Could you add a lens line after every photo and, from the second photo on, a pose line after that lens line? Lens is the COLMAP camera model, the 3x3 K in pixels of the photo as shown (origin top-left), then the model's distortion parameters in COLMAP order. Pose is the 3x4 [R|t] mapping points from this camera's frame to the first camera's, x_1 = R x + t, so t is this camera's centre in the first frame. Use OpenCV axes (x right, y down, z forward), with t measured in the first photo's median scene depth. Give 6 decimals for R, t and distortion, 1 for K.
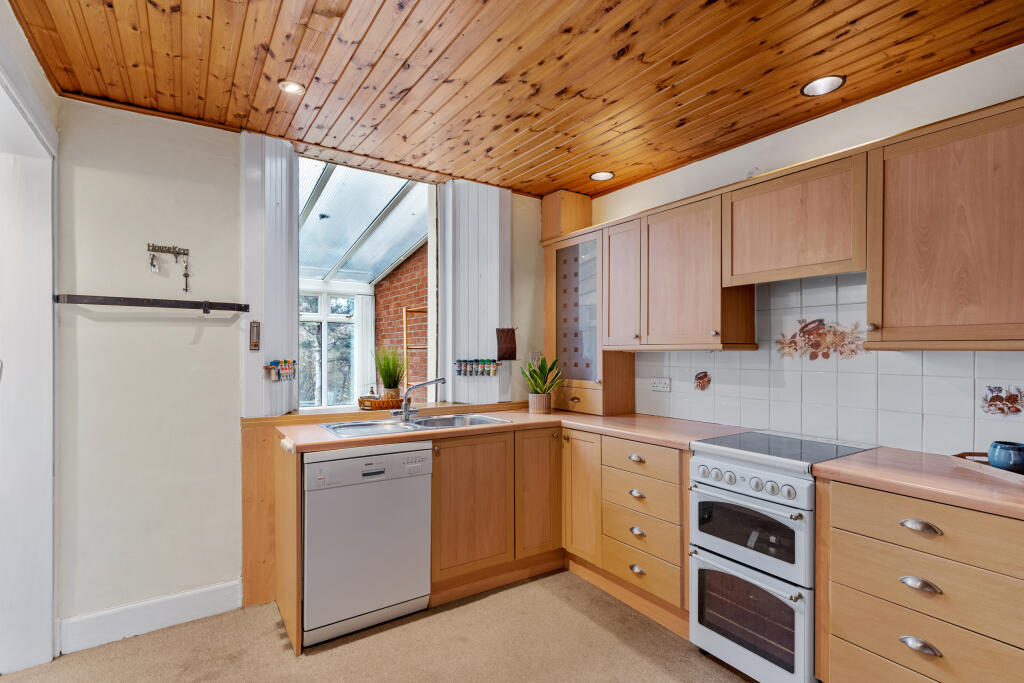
lens RADIAL K [[495.1, 0, 512.1], [0, 495.1, 347.4], [0, 0, 1]] dist [0.000948, -0.000169]
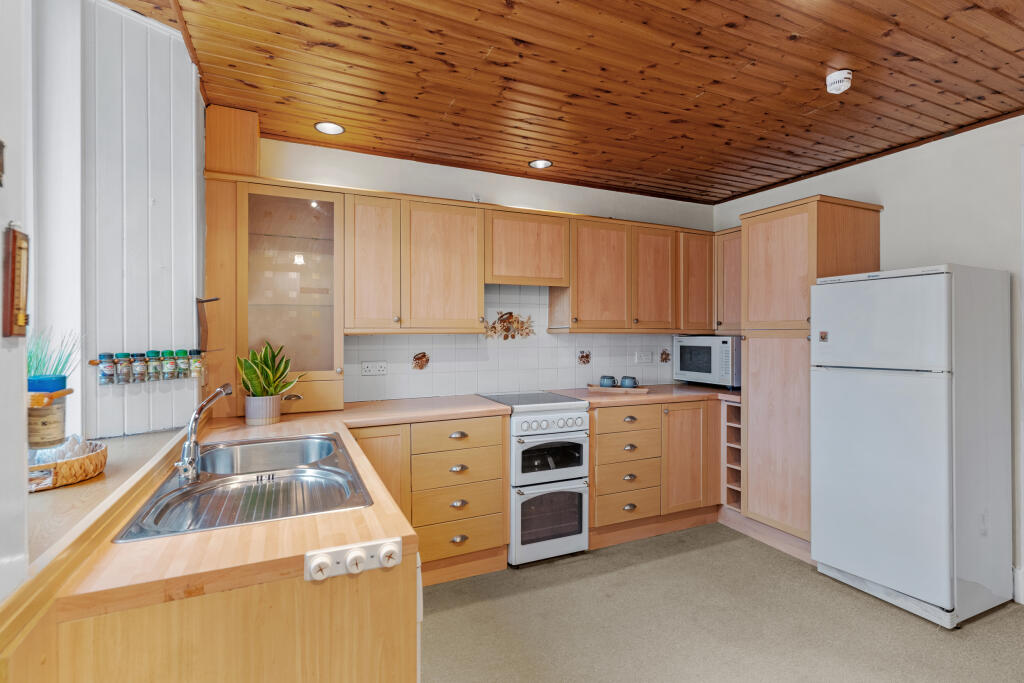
lens RADIAL K [[484.3, 0, 513.2], [0, 484.3, 331.0], [0, 0, 1]] dist [0.000765, 0.000014]
pose [[0.158881, 0.000860, 0.987297, -0.806275], [-0.003609, 0.999993, -0.000290, -0.000212], [-0.987291, -0.003517, 0.158883, 0.761957]]
